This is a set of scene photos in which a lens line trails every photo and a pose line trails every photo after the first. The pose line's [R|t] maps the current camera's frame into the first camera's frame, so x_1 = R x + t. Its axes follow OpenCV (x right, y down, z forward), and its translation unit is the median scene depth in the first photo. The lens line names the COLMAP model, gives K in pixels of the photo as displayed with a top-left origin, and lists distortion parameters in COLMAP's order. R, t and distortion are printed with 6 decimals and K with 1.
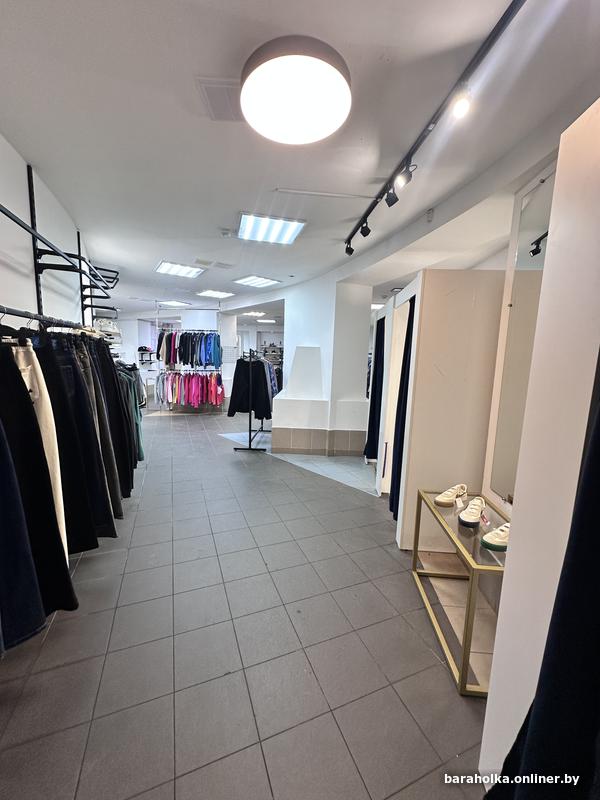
lens RADIAL K [[319.3, 0, 299.9], [0, 319.3, 401.3], [0, 0, 1]] dist [0.009992, -0.000139]
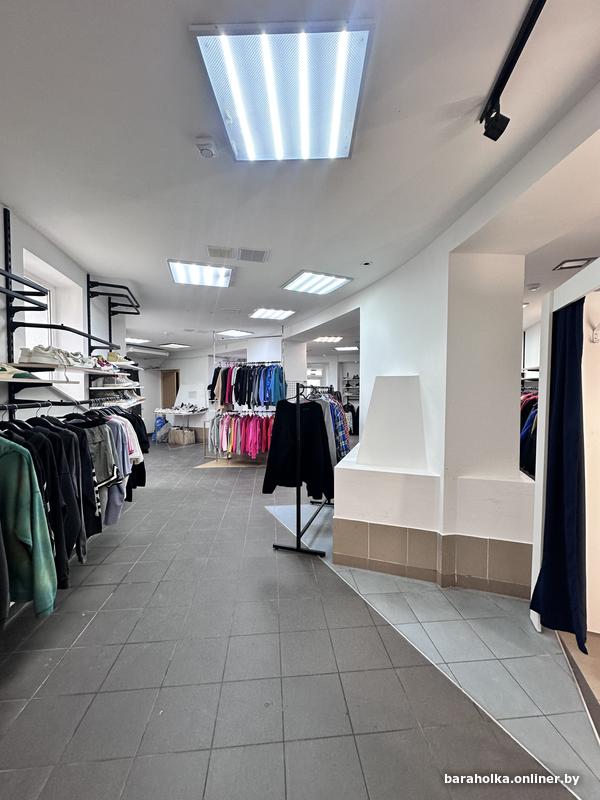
lens RADIAL K [[319.3, 0, 300.4], [0, 319.3, 398.9], [0, 0, 1]] dist [0.009992, -0.000139]
pose [[0.958735, -0.019474, -0.283632, 0.016415], [-0.012018, 0.993983, -0.108872, -0.048855], [0.284046, 0.107788, 0.952733, 0.304996]]
